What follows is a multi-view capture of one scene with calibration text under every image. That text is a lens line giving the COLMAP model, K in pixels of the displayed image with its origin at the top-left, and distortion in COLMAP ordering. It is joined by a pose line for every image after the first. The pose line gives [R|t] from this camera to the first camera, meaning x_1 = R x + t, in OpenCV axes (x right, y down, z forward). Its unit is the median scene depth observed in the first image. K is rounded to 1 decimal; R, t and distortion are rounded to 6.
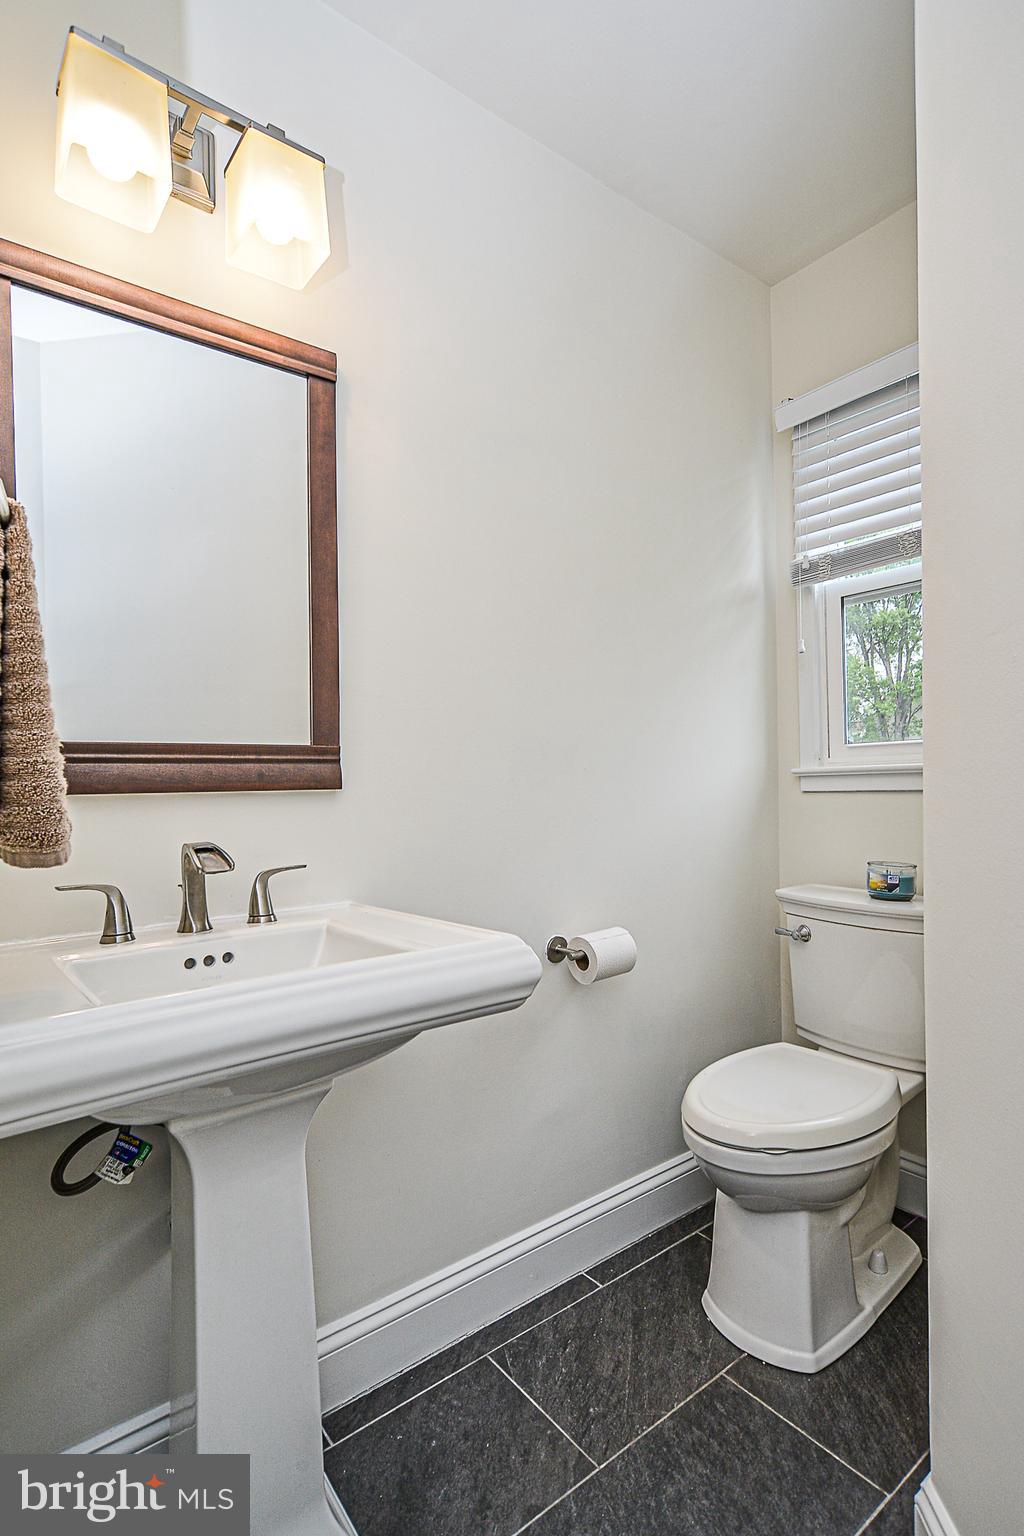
lens RADIAL K [[777.3, 0, 513.3], [0, 777.3, 796.6], [0, 0, 1]] dist [0.004068, 0.000932]
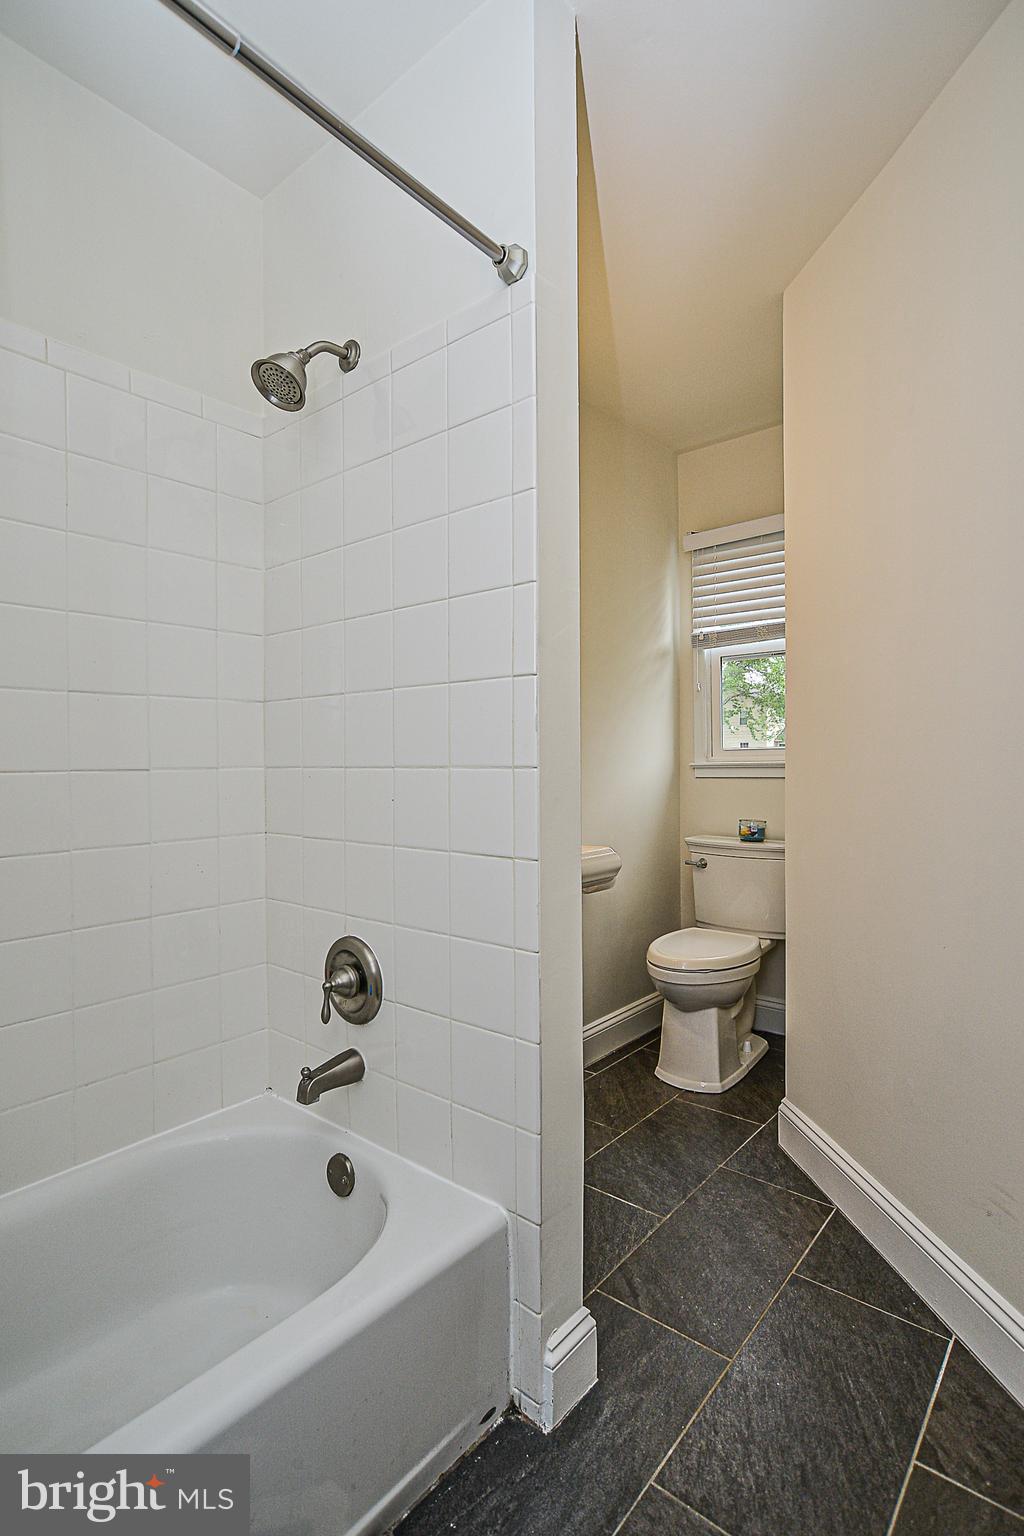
lens RADIAL K [[789.3, 0, 512.0], [0, 789.3, 768.0], [0, 0, 1]] dist [-0.004403, -0.000468]
pose [[0.975073, 0.015591, 0.221334, -0.416248], [-0.011209, 0.999716, -0.021041, 0.014070], [-0.221599, 0.018035, 0.974971, -0.575883]]
